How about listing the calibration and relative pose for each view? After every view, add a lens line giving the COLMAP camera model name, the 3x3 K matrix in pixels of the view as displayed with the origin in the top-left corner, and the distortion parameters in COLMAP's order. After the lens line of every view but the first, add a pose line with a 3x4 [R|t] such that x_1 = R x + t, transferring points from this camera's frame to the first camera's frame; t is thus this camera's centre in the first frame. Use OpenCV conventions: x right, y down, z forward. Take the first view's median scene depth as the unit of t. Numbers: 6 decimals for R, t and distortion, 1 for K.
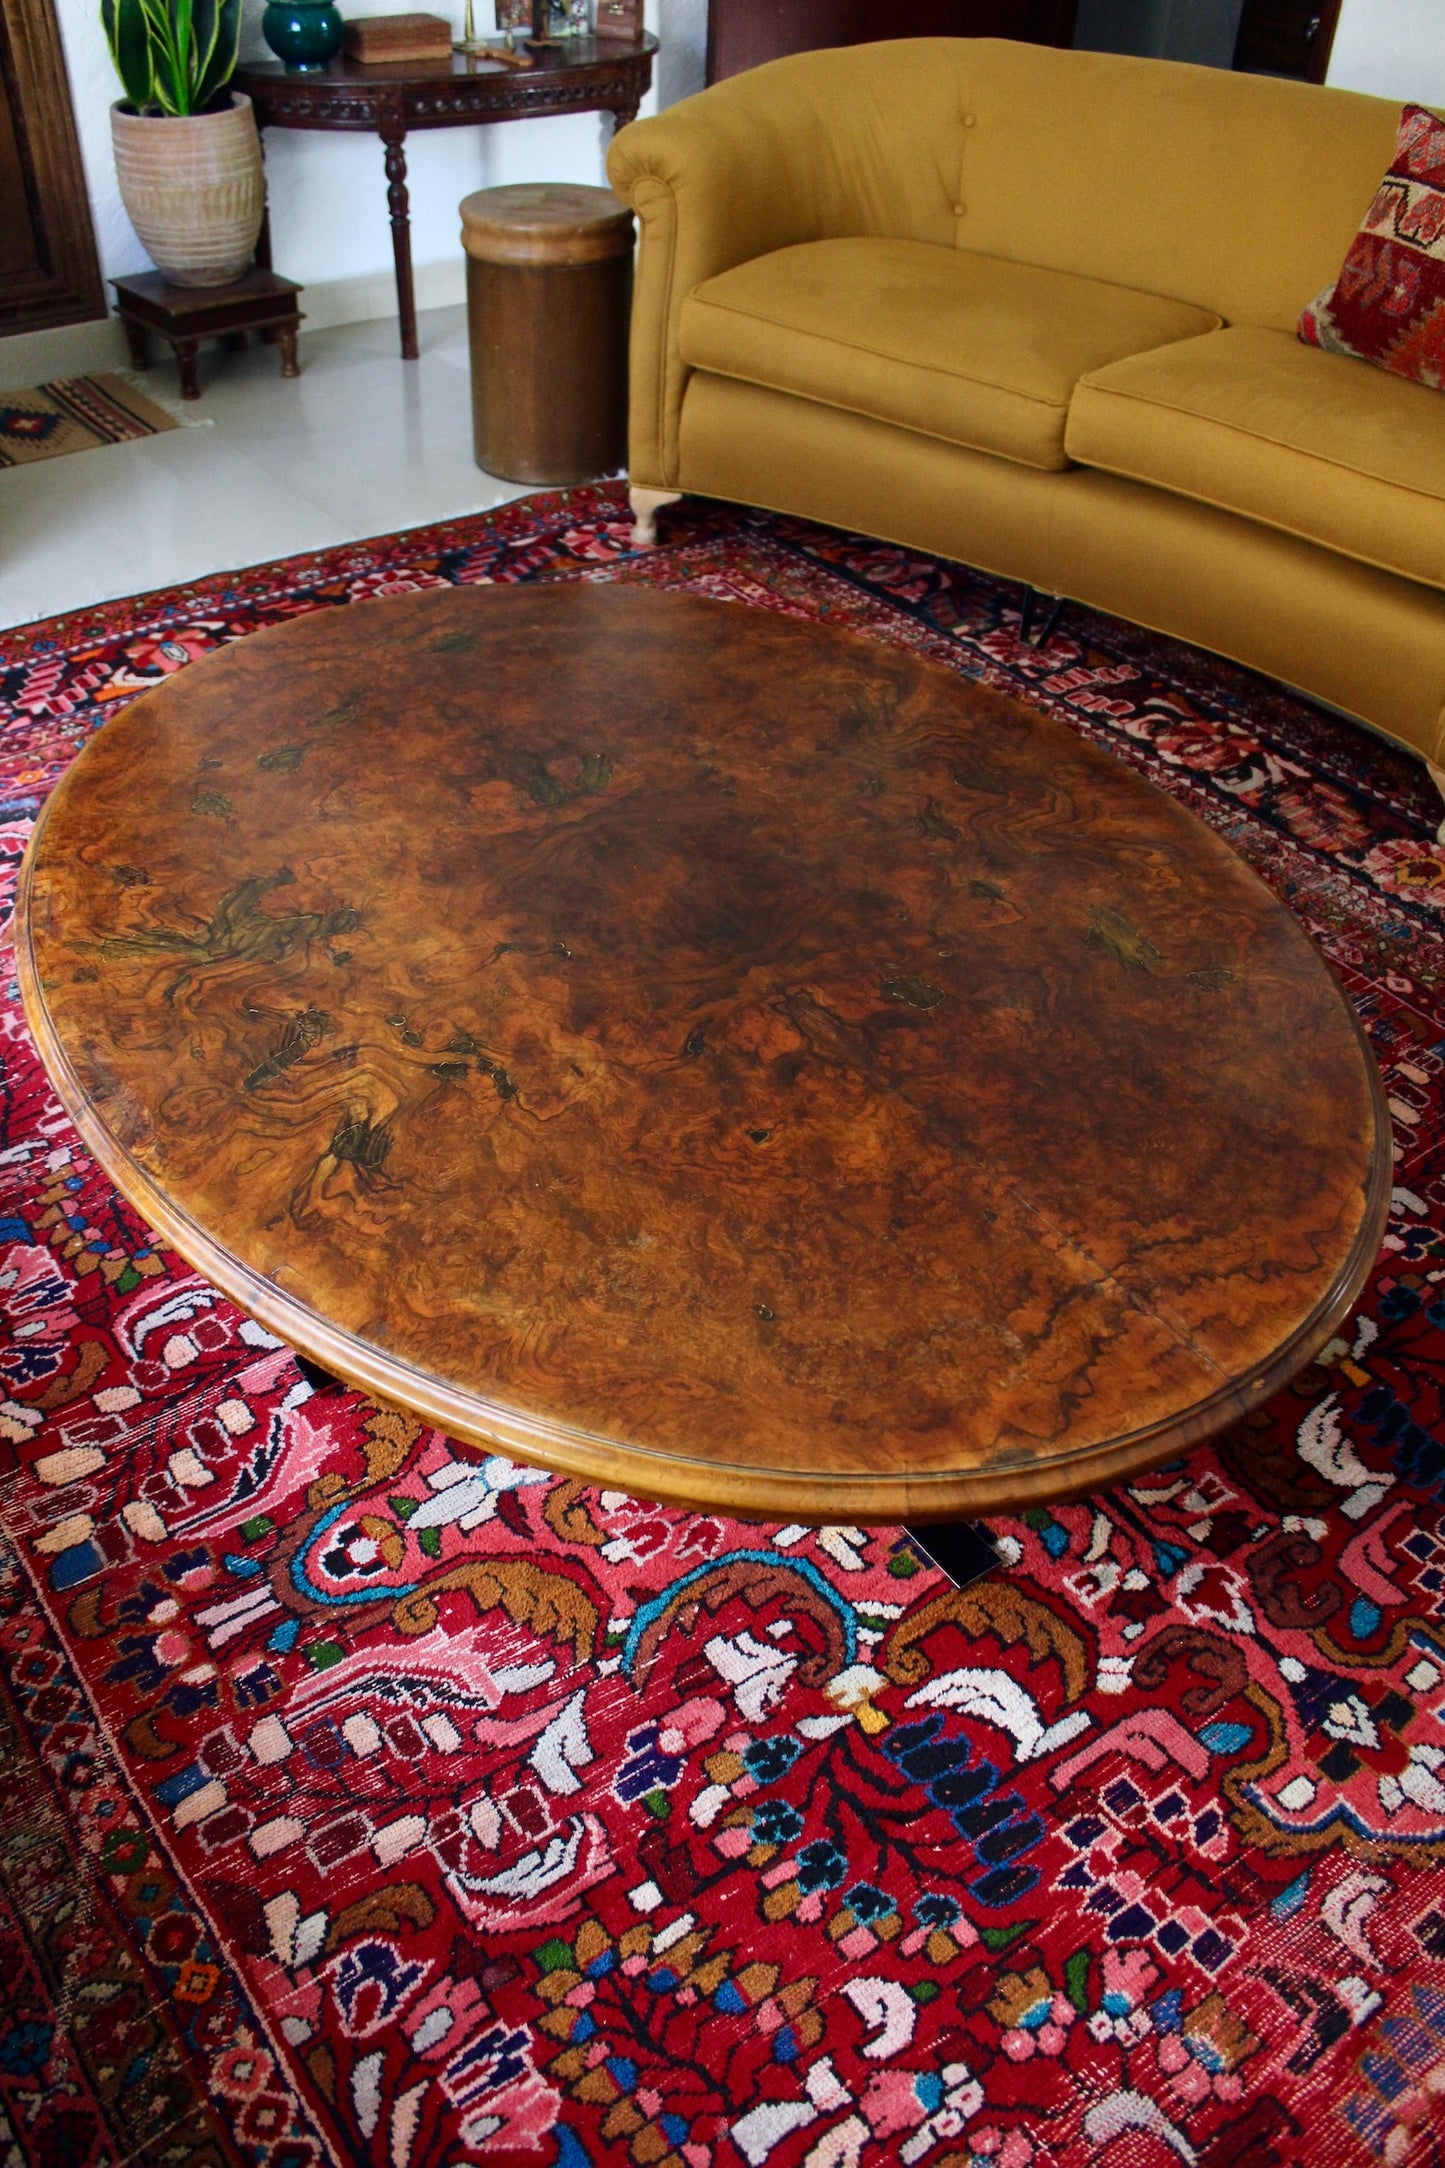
lens RADIAL K [[1788.4, 0, 721.2], [0, 1788.4, 1046.9], [0, 0, 1]] dist [-0.173026, 0.138237]
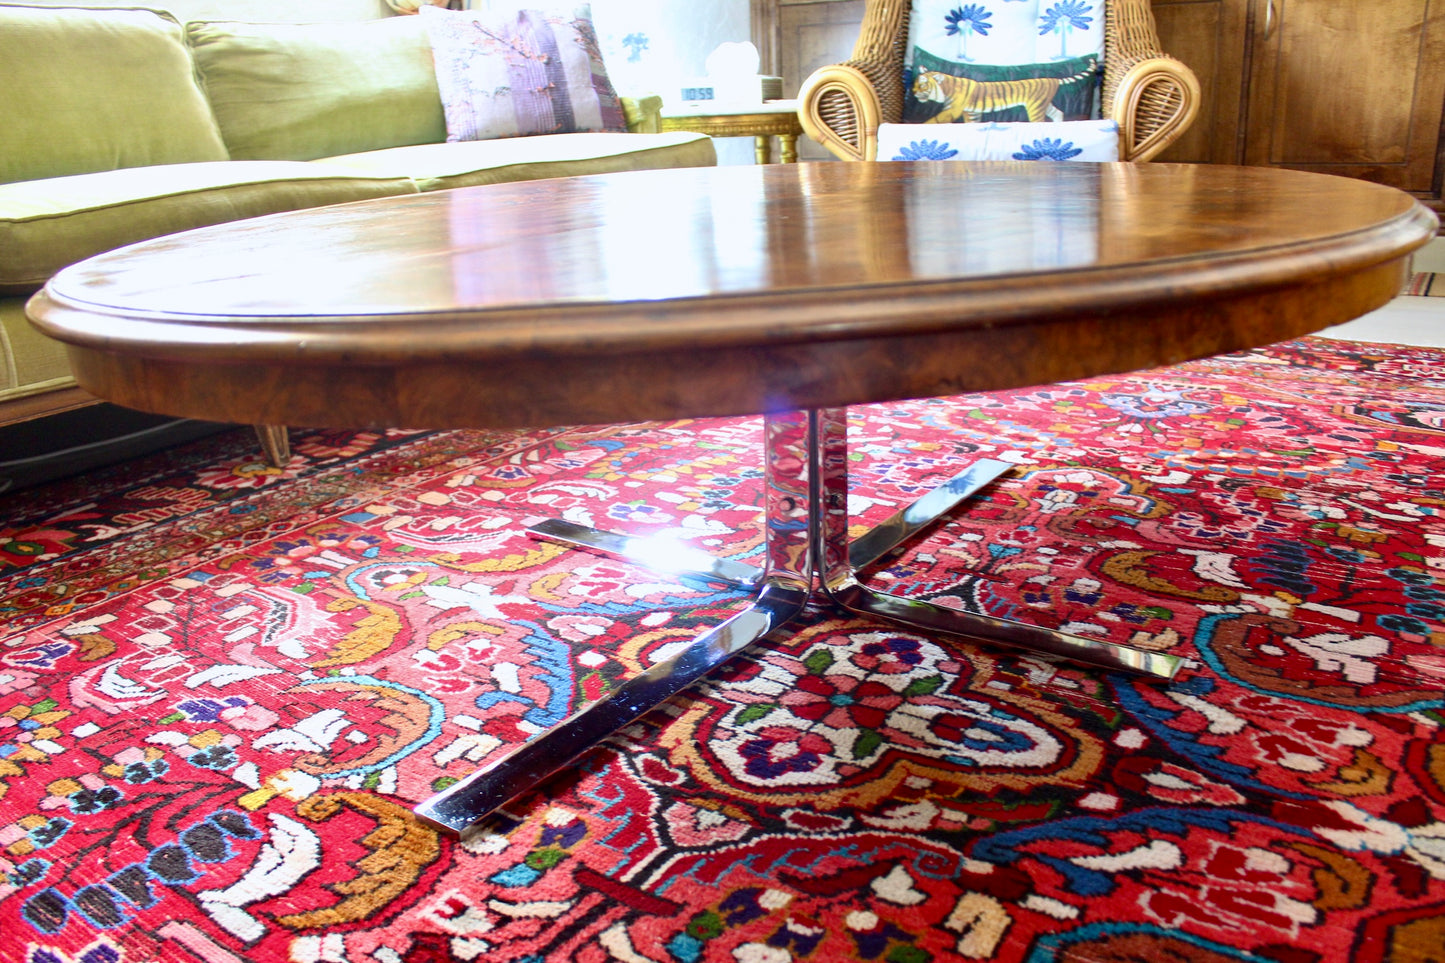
lens RADIAL K [[1181.5, 0, 715.3], [0, 1181.5, 488.3], [0, 0, 1]] dist [-0.164586, 0.133674]
pose [[0.333808, 0.244812, -0.910296, 0.718968], [-0.555199, 0.831477, 0.020022, 0.084586], [0.761792, 0.498712, 0.413473, 0.850165]]
